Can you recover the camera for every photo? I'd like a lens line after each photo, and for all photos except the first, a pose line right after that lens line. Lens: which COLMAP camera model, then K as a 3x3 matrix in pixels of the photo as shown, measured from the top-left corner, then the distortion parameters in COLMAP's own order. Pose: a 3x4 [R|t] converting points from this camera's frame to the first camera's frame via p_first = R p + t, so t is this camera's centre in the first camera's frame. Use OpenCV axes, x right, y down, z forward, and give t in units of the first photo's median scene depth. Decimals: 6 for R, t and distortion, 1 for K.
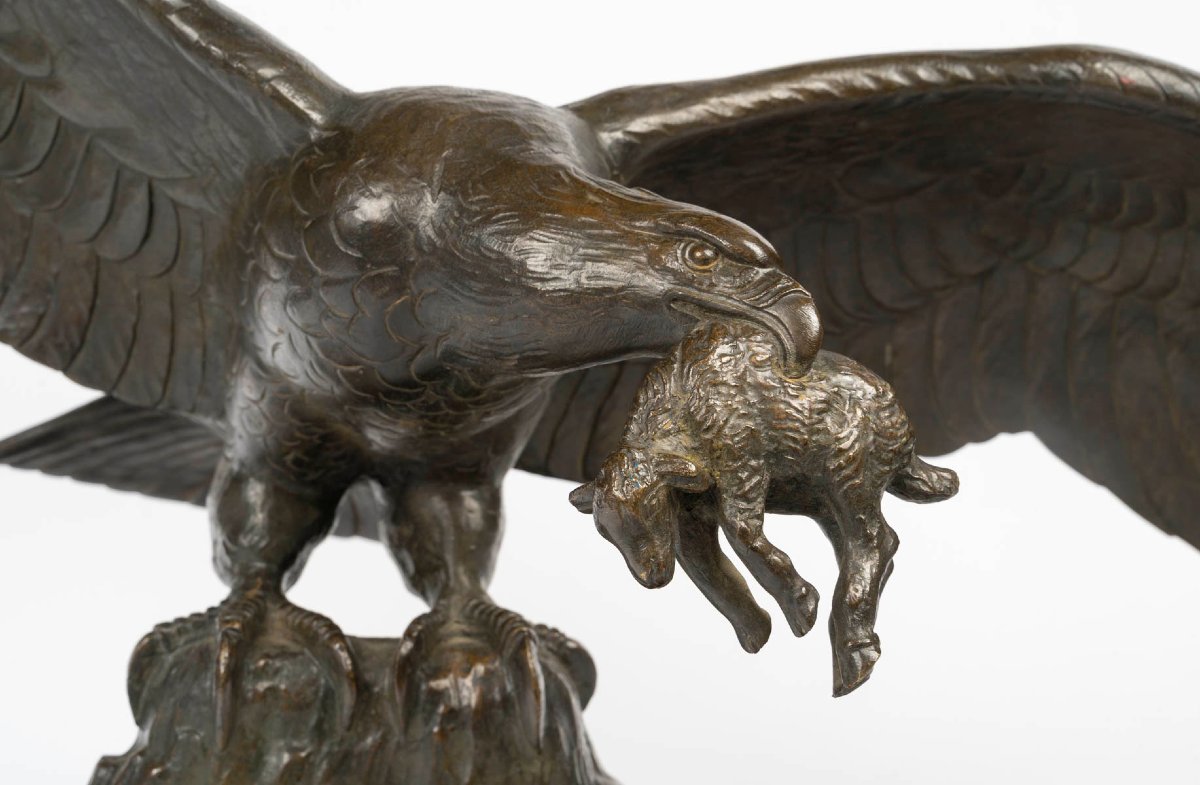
lens RADIAL K [[2587.6, 0, 600.0], [0, 2587.6, 392.5], [0, 0, 1]] dist [0.049470, -0.071197]
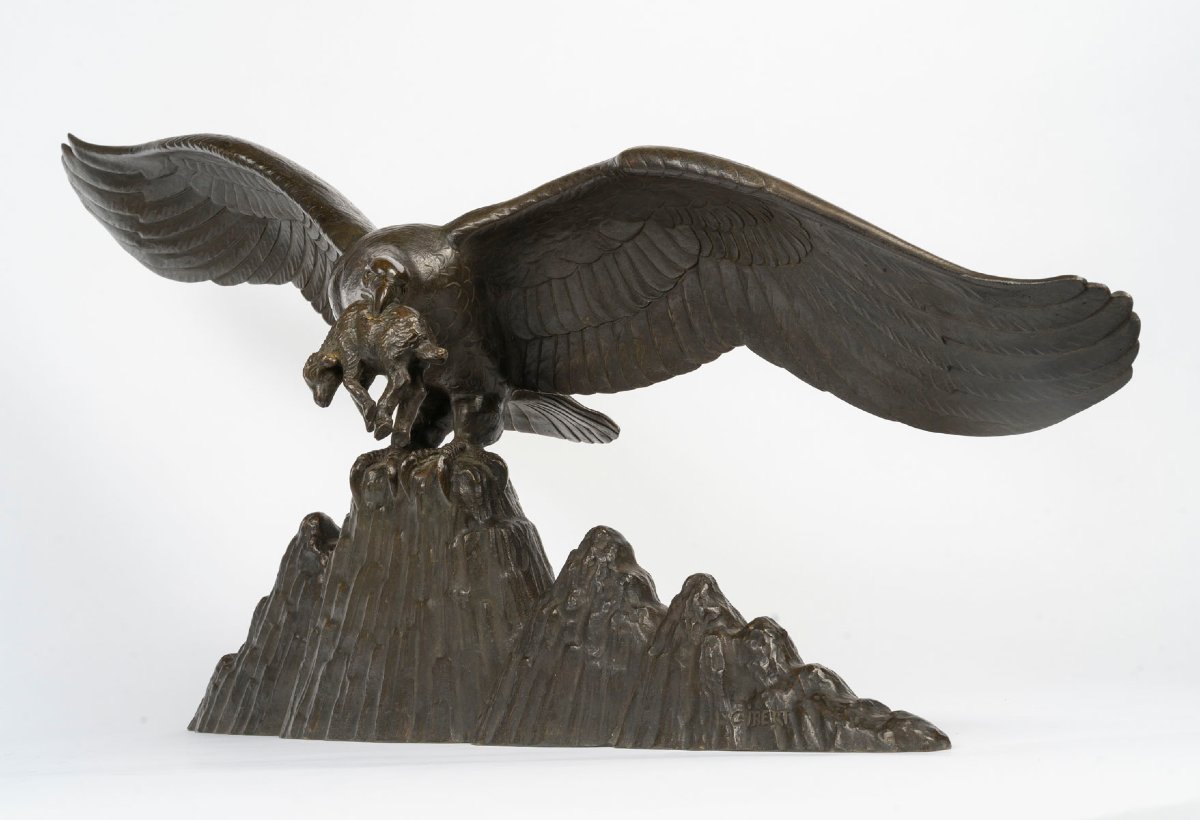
lens RADIAL K [[1802.1, 0, 600.0], [0, 1802.1, 410.0], [0, 0, 1]] dist [0.025511, 0.008720]
pose [[0.653830, -0.113517, -0.748078, 1.264492], [0.047648, 0.992897, -0.109022, 0.237420], [0.755140, 0.035638, 0.654594, 0.054336]]
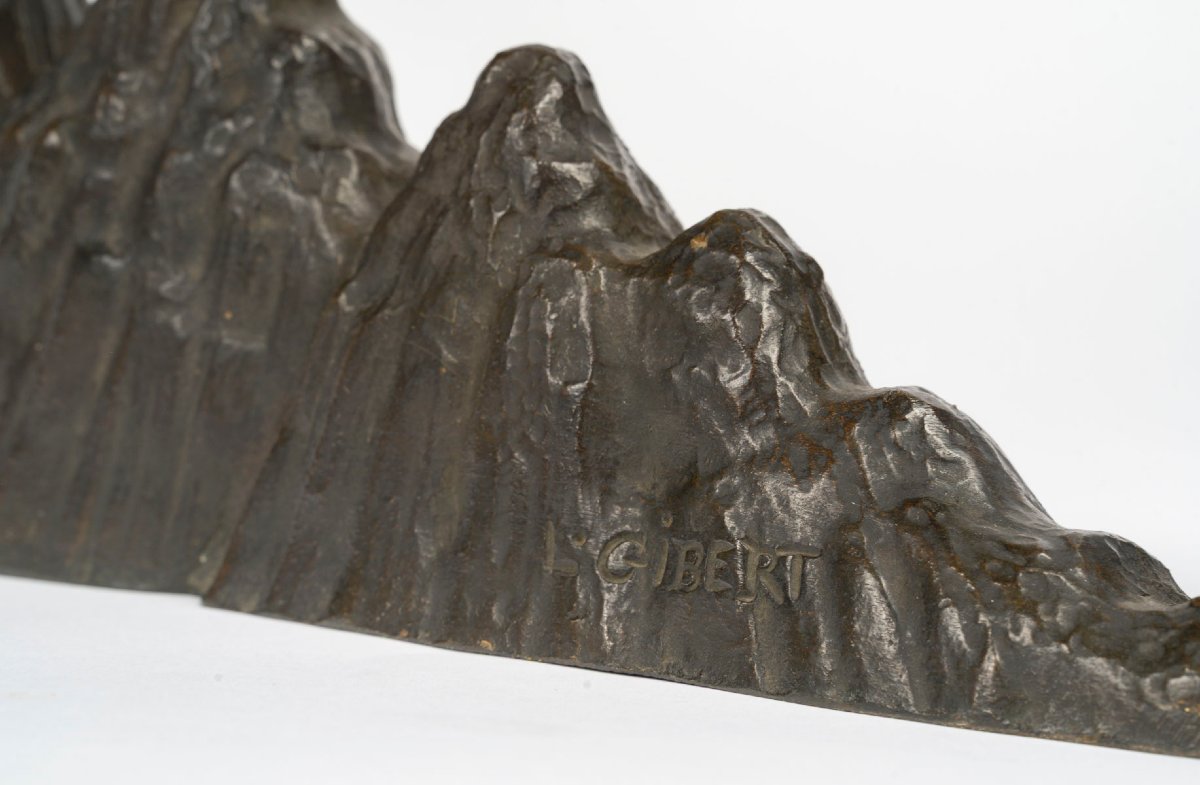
lens RADIAL K [[2587.6, 0, 600.0], [0, 2587.6, 392.5], [0, 0, 1]] dist [0.049470, -0.071197]
pose [[0.698627, 0.074175, -0.711631, 0.665654], [-0.036051, 0.996998, 0.068528, 0.252563], [0.714578, -0.022221, 0.699203, 0.652778]]
